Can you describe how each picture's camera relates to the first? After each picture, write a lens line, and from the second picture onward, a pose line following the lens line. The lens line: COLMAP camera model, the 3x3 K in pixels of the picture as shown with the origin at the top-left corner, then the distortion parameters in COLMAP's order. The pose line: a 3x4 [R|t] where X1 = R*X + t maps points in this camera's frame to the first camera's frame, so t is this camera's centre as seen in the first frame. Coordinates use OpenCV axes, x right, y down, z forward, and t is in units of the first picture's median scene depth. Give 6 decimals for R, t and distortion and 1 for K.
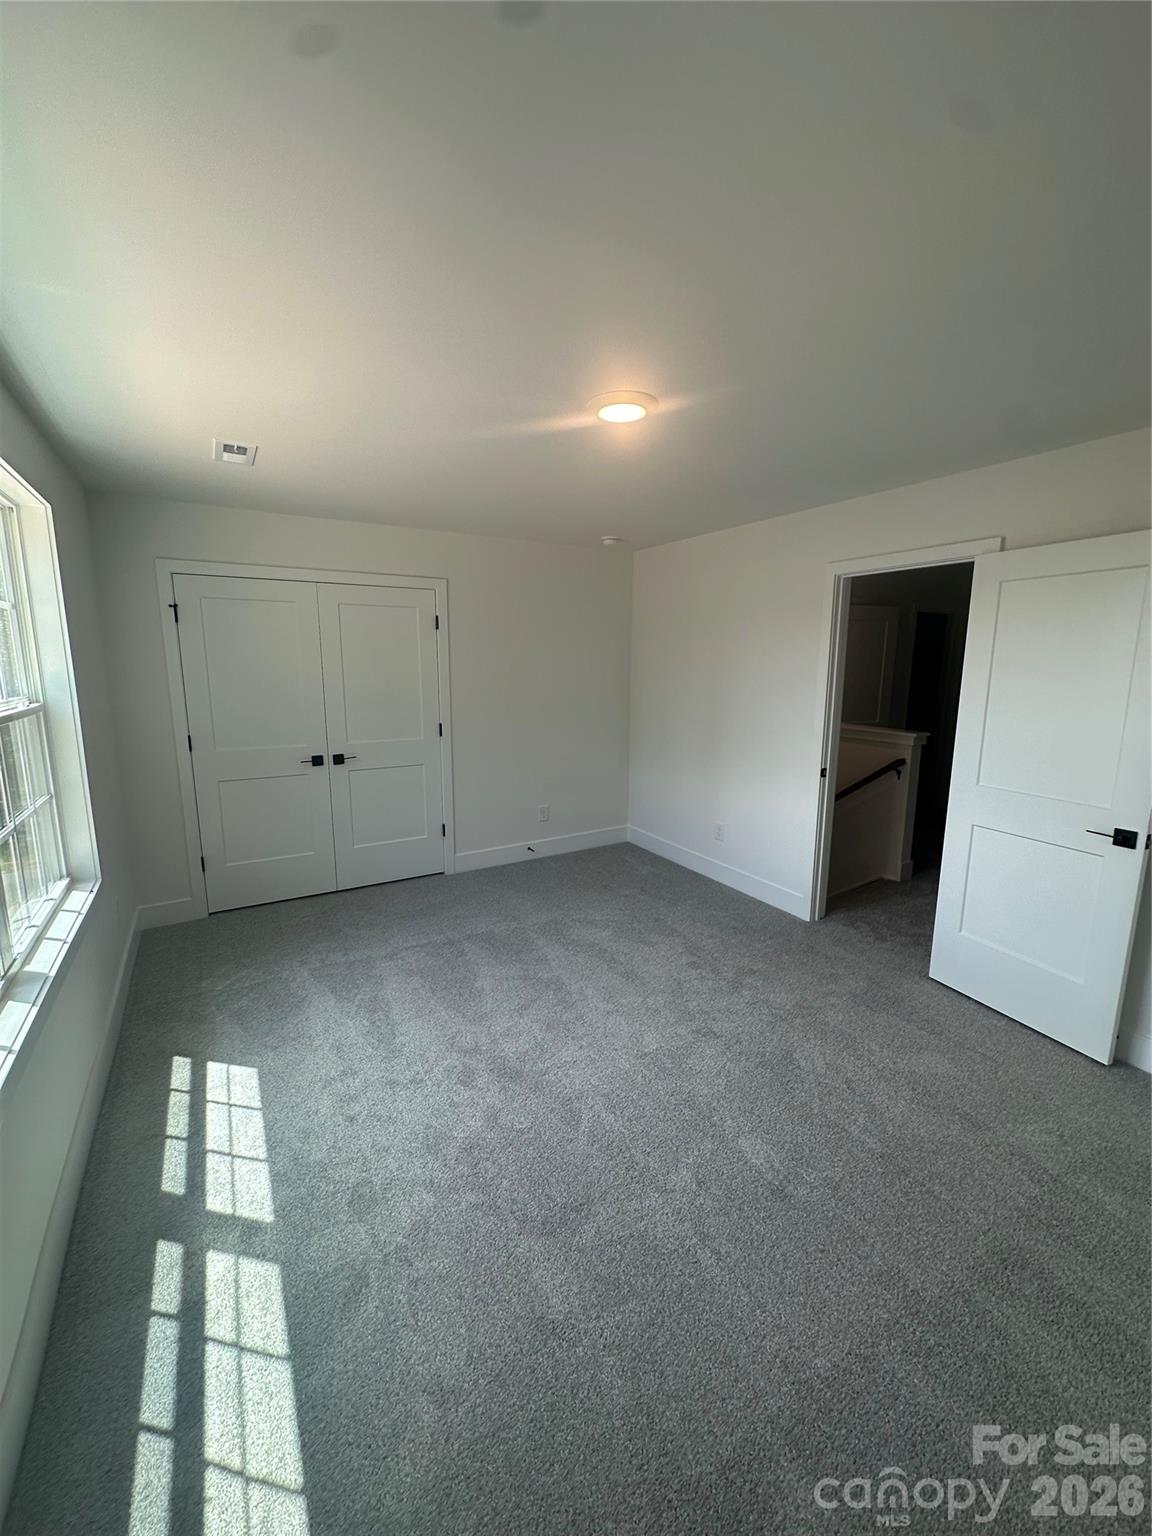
lens RADIAL K [[610.9, 0, 575.2], [0, 610.9, 763.5], [0, 0, 1]] dist [-0.003533, -0.000136]
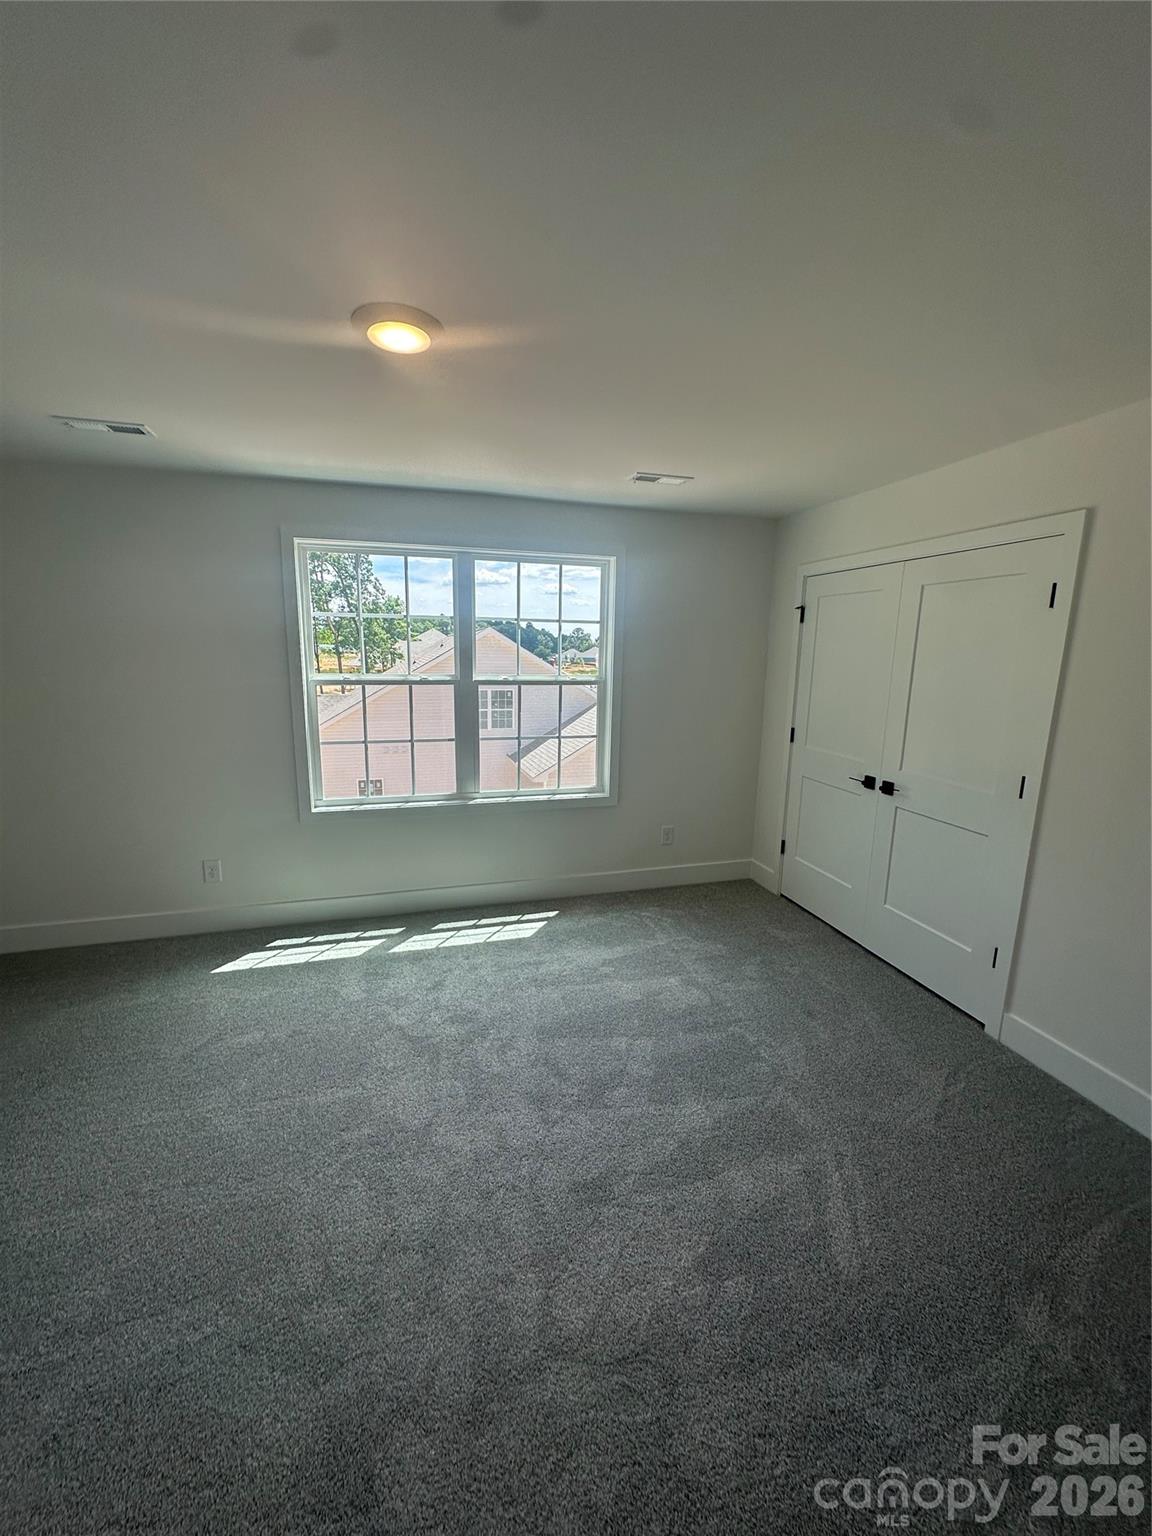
lens RADIAL K [[610.9, 0, 575.2], [0, 610.9, 763.5], [0, 0, 1]] dist [-0.003533, -0.000136]
pose [[-0.247476, 0.171660, -0.953566, 0.556567], [-0.180462, 0.958792, 0.219436, -0.168325], [0.951940, 0.226387, -0.206299, 0.960845]]
